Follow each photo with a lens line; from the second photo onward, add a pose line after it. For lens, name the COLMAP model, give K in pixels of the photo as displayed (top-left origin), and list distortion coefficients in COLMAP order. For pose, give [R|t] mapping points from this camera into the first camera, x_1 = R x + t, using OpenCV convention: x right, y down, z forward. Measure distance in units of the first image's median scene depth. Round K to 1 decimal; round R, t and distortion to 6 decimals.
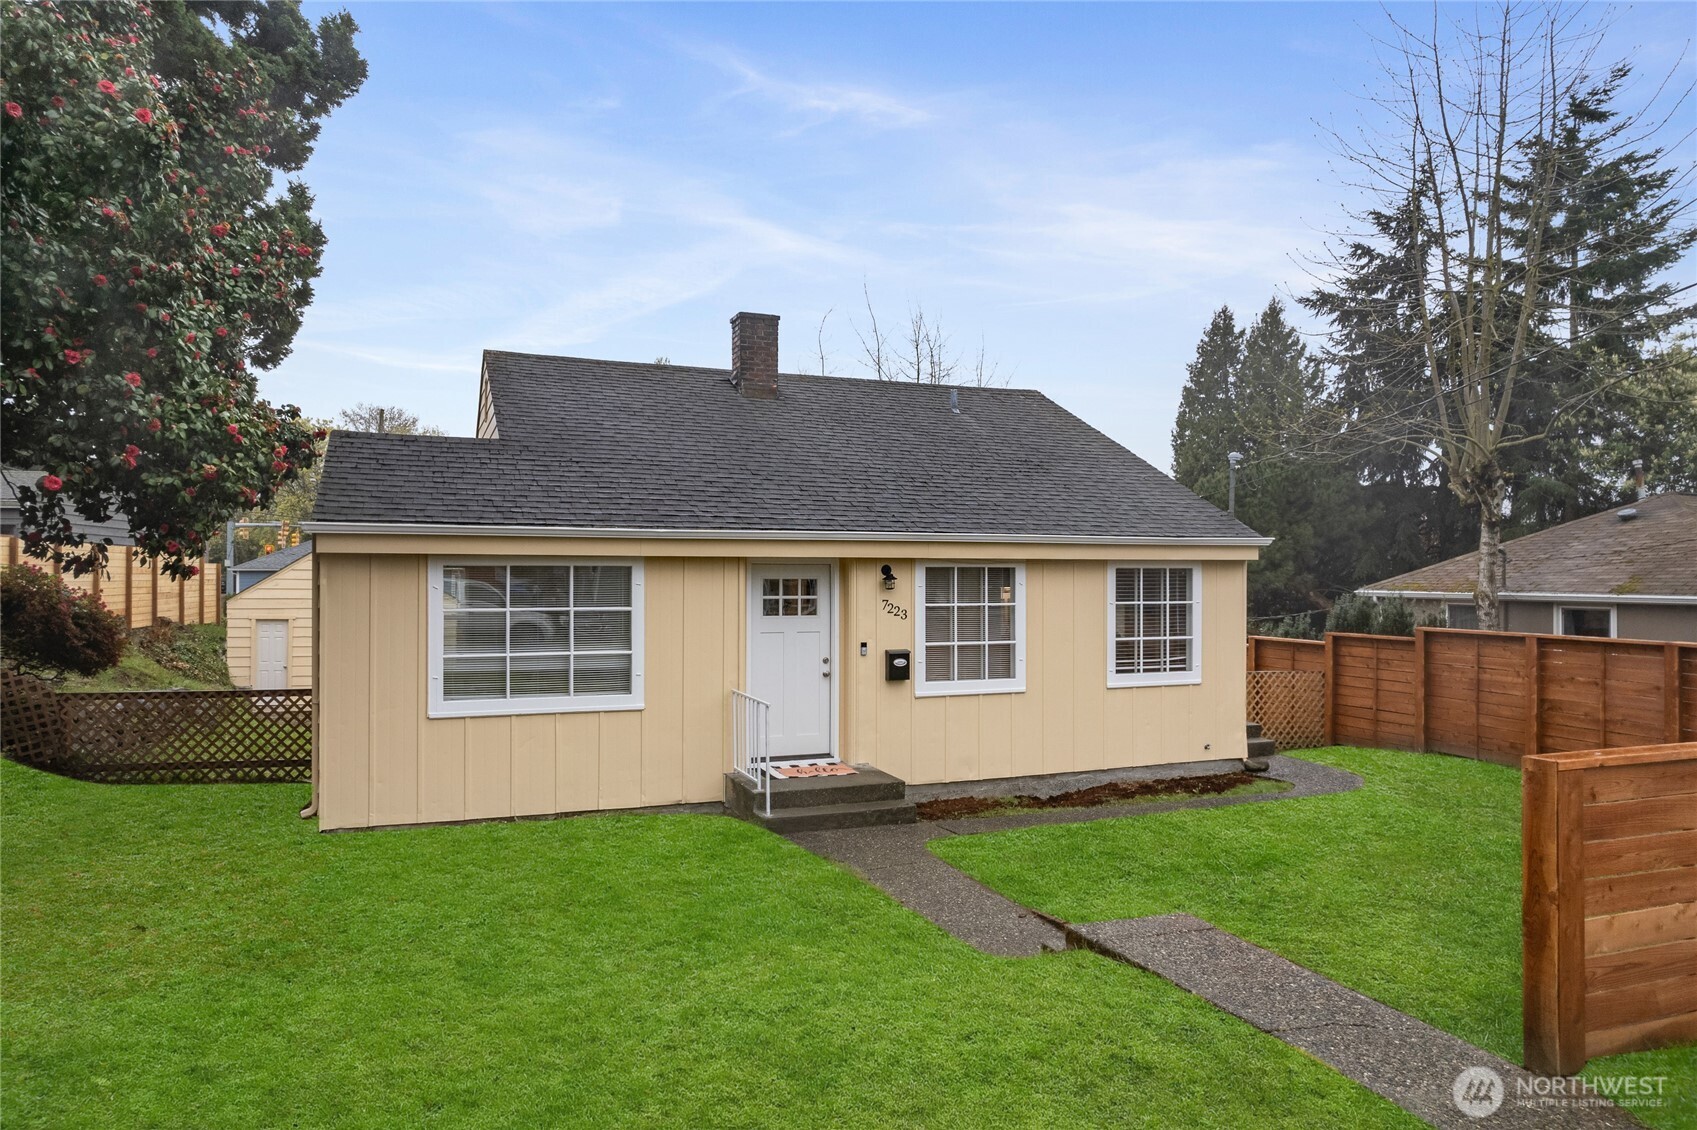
lens RADIAL K [[1121.2, 0, 843.2], [0, 1121.2, 574.1], [0, 0, 1]] dist [-0.072258, 0.071370]
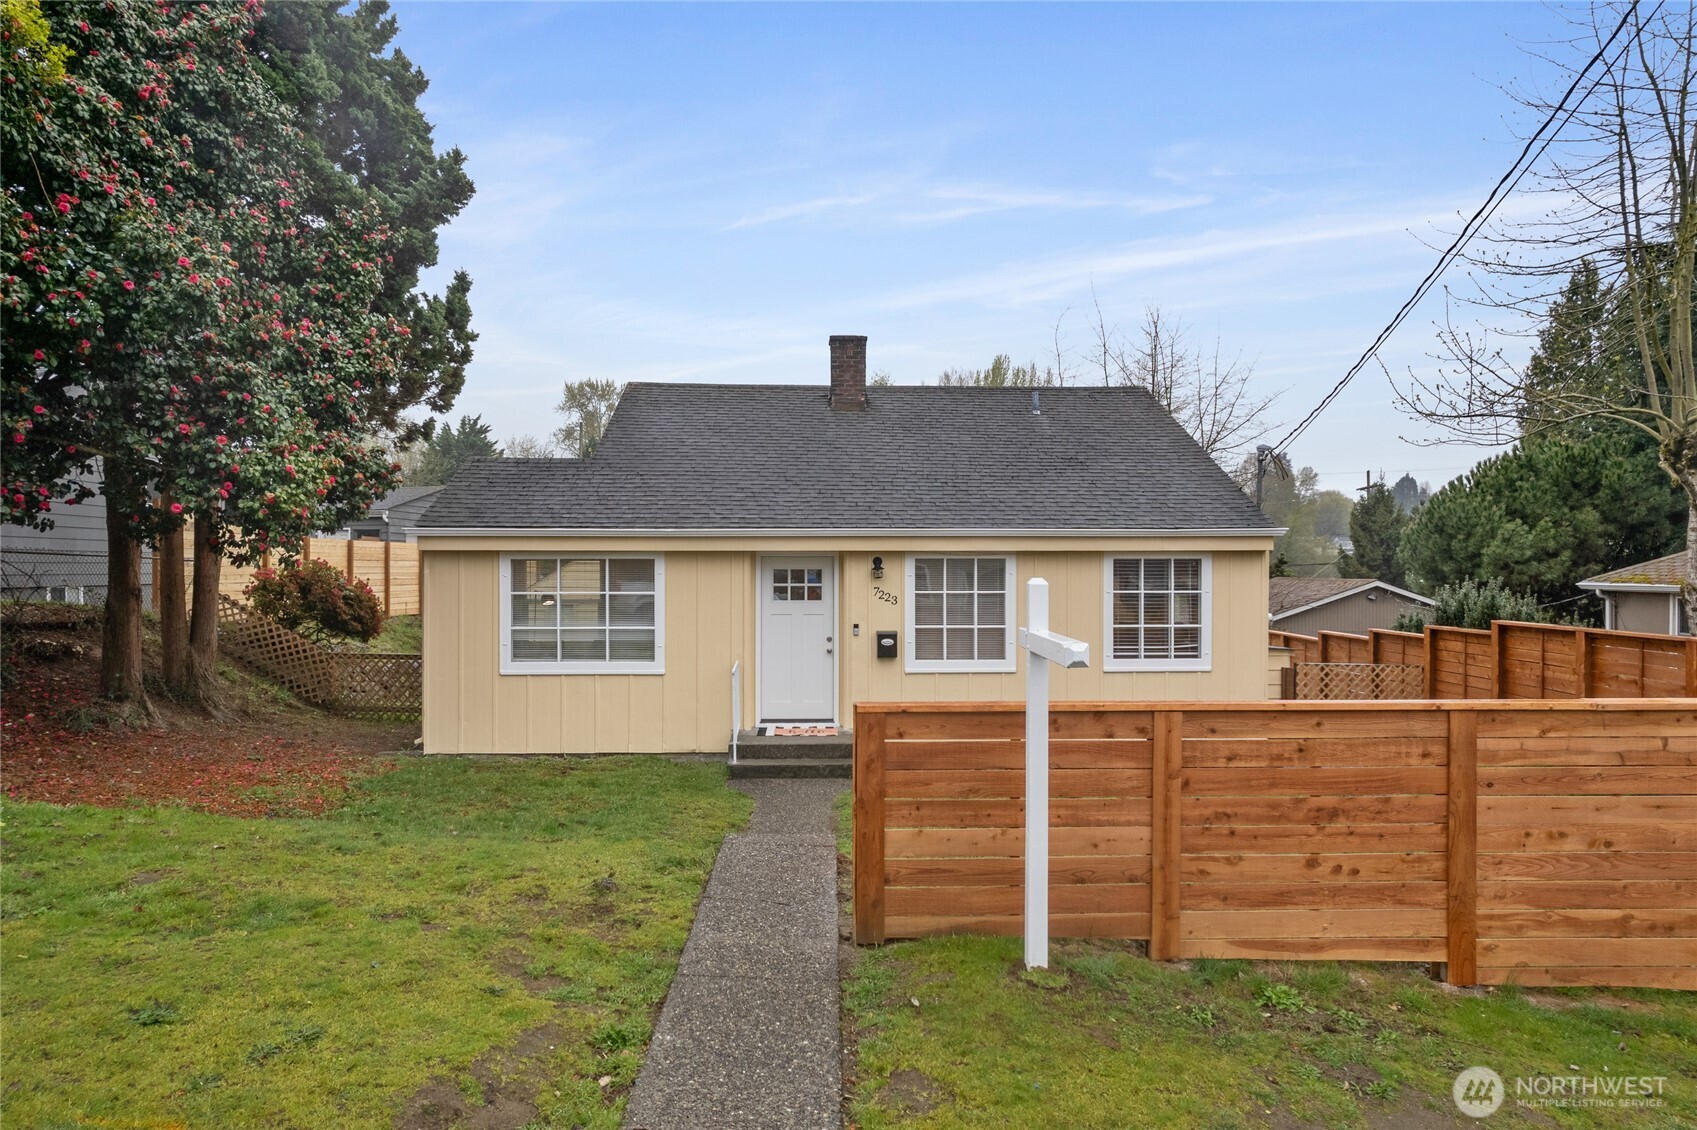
lens RADIAL K [[1121.2, 0, 843.2], [0, 1121.2, 574.1], [0, 0, 1]] dist [-0.072258, 0.071370]
pose [[0.937861, -0.000645, -0.347010, 0.401890], [0.002420, 0.999986, 0.004683, 0.003923], [0.347002, -0.005231, 0.937850, -0.087633]]
